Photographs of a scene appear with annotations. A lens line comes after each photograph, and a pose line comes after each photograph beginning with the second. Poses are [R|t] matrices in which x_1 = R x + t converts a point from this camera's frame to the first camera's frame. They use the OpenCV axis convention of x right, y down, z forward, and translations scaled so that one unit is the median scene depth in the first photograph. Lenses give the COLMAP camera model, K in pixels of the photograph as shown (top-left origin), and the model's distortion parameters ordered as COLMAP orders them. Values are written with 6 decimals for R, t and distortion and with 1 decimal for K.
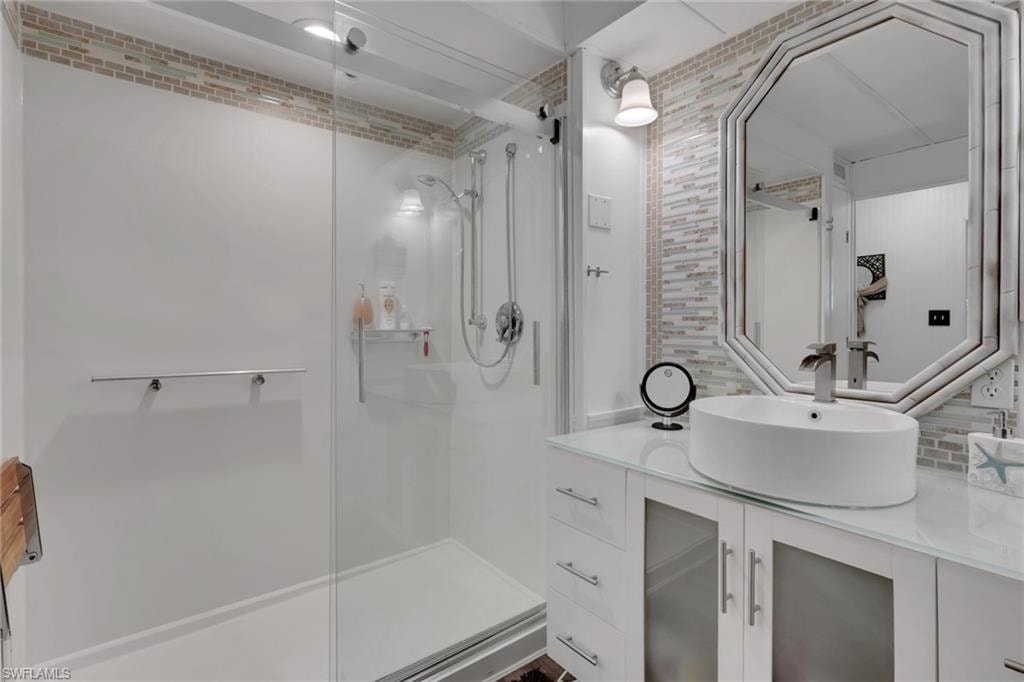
lens RADIAL K [[485.4, 0, 510.5], [0, 485.4, 327.9], [0, 0, 1]] dist [0.002353, 0.000574]
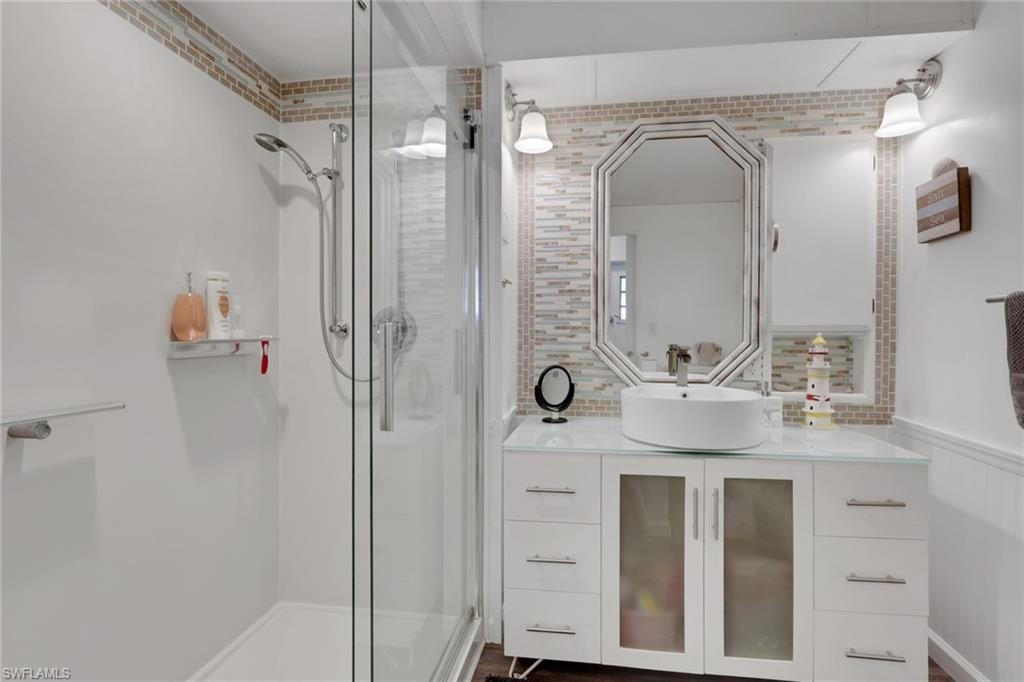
lens RADIAL K [[501.7, 0, 512.0], [0, 501.7, 341.0], [0, 0, 1]] dist [-0.001921, 0.000402]
pose [[0.709320, -0.009741, 0.704820, -0.585931], [0.002627, 0.999934, 0.011177, -0.000783], [-0.704882, -0.006077, 0.709298, 0.218991]]
